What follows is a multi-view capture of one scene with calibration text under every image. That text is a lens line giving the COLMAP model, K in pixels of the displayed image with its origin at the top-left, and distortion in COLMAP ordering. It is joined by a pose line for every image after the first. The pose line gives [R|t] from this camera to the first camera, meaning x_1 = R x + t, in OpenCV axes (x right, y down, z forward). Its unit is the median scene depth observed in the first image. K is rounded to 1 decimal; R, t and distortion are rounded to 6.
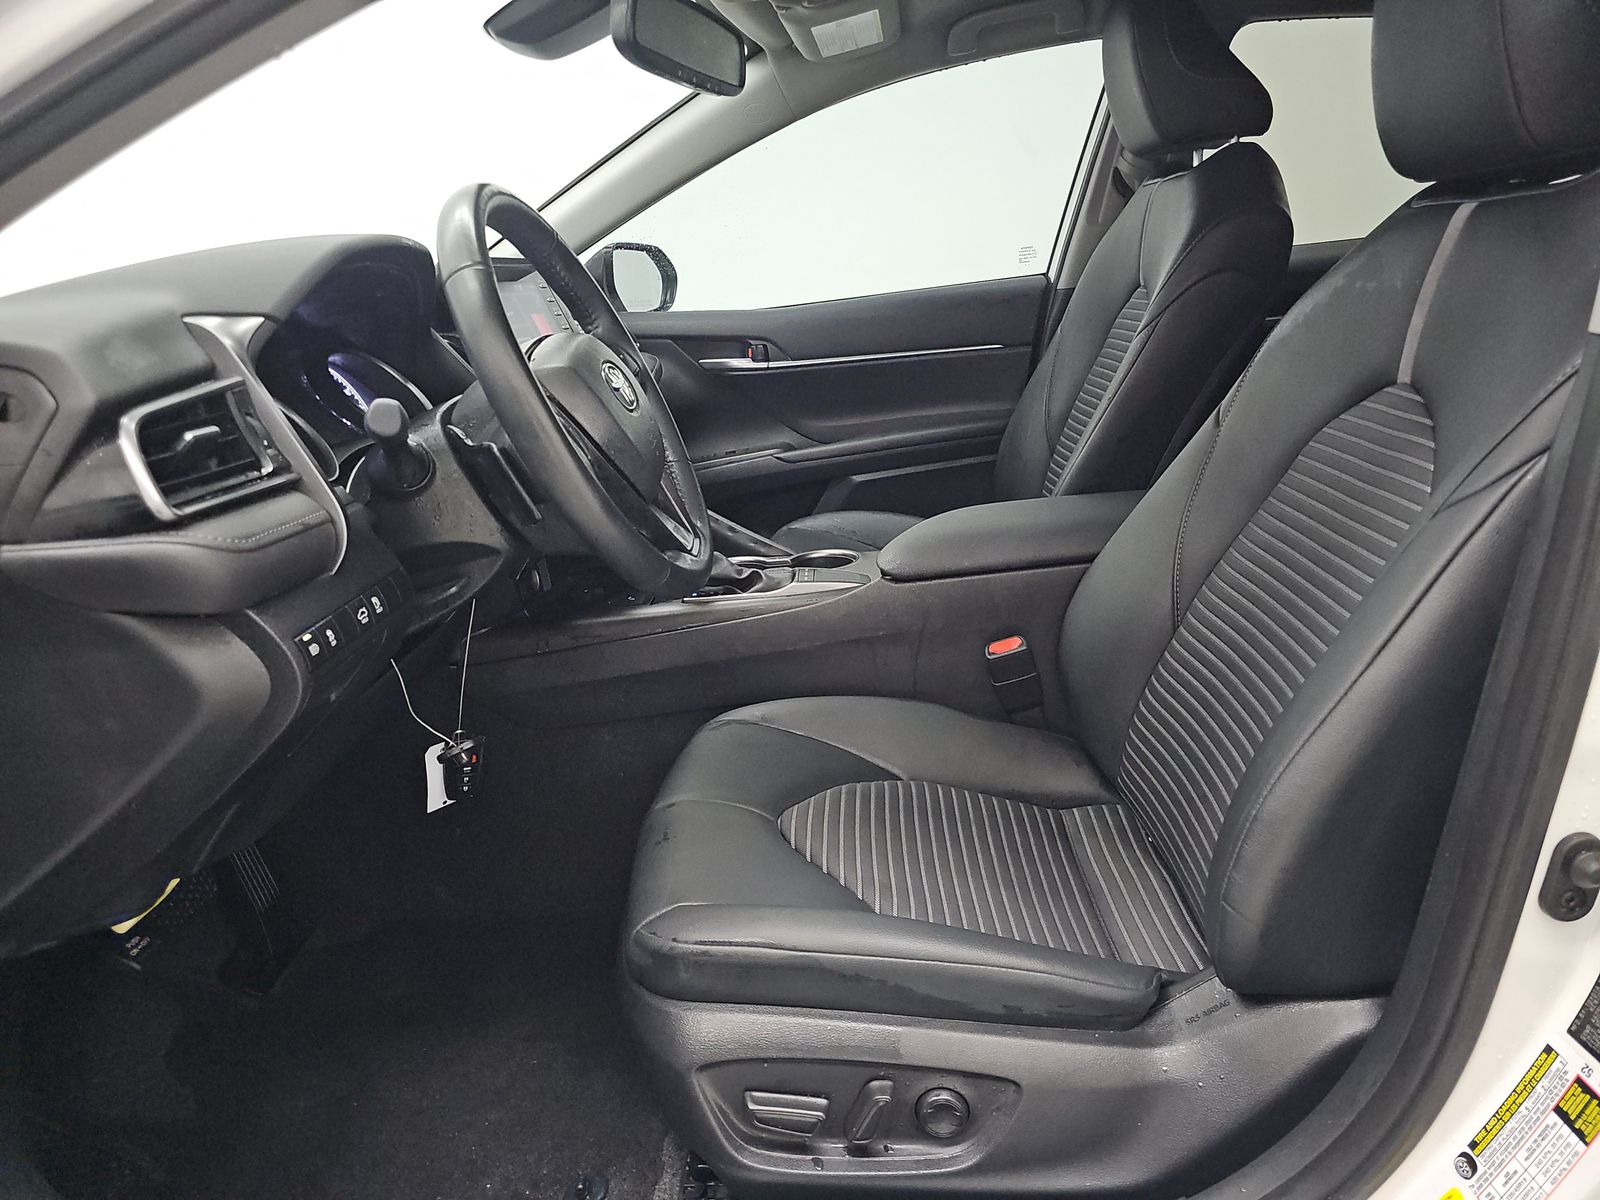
lens RADIAL K [[1065.6, 0, 798.9], [0, 1065.6, 604.1], [0, 0, 1]] dist [0.033475, -0.025761]
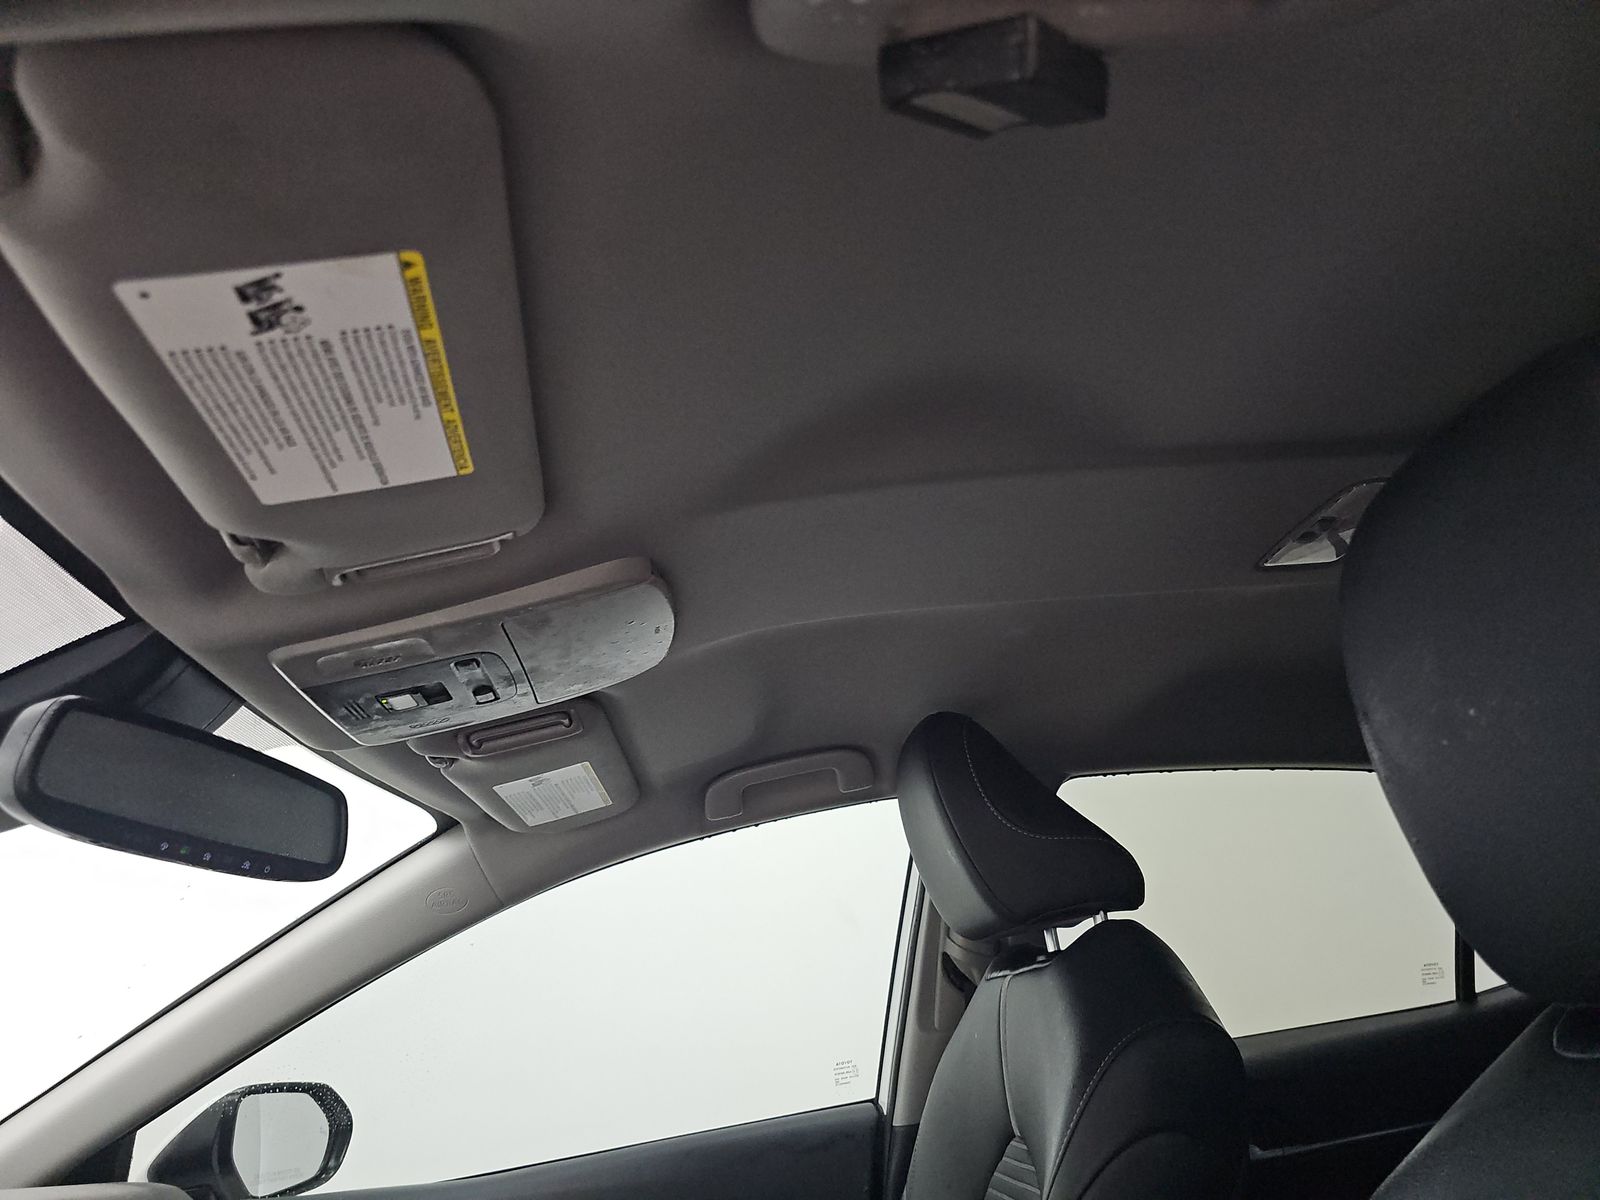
lens RADIAL K [[1065.6, 0, 798.1], [0, 1065.6, 601.1], [0, 0, 1]] dist [0.033475, -0.025761]
pose [[0.989878, 0.004781, 0.141839, 0.095637], [0.086707, 0.770840, -0.631100, -0.146186], [-0.112352, 0.637010, 0.762624, 0.313497]]
